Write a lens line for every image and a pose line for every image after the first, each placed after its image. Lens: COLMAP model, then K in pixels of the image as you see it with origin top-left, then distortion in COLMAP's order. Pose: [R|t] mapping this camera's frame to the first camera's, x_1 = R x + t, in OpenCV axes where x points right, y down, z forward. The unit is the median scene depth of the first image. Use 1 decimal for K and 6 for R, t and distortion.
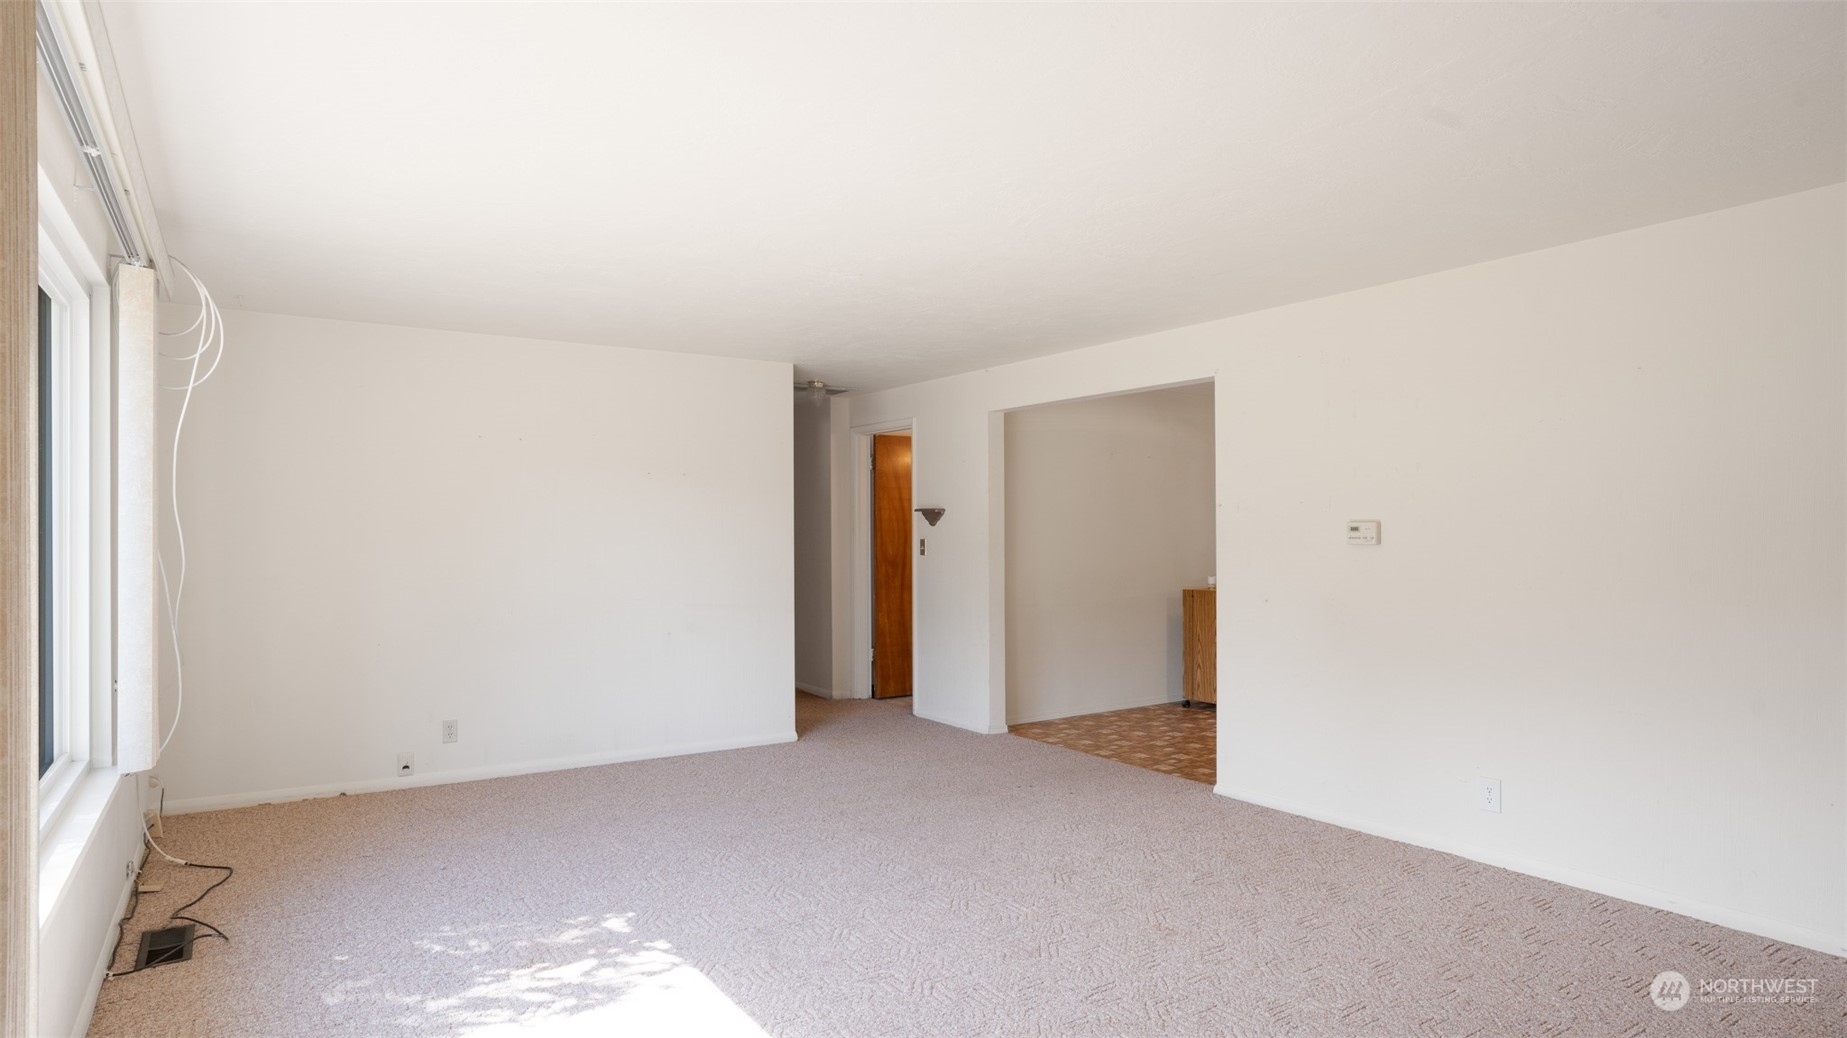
lens RADIAL K [[1019.0, 0, 923.5], [0, 1019.0, 519.0], [0, 0, 1]] dist [0.000587, 0.000018]
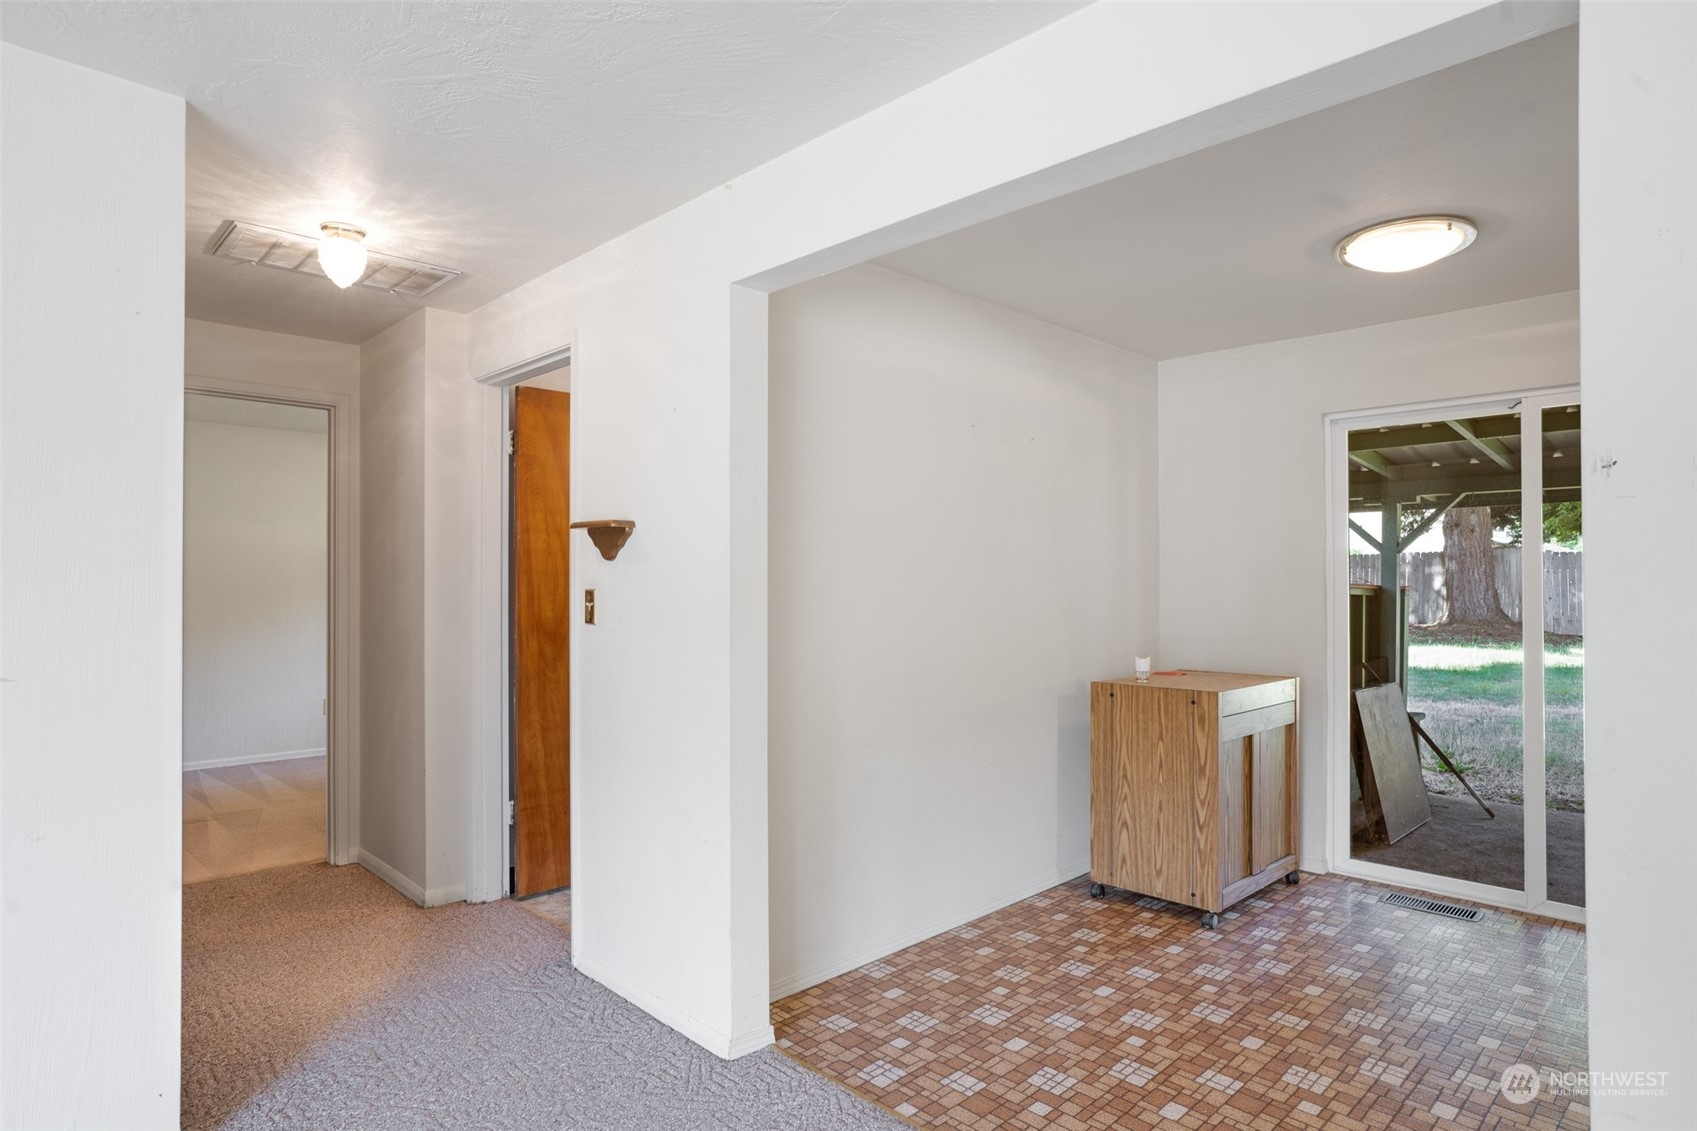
lens RADIAL K [[954.5, 0, 855.5], [0, 954.5, 605.8], [0, 0, 1]] dist [-0.048290, 0.034232]
pose [[0.985126, 0.001179, 0.171827, 0.042482], [-0.007574, 0.999302, 0.036569, 0.010473], [-0.171664, -0.037327, 0.984448, 0.539692]]
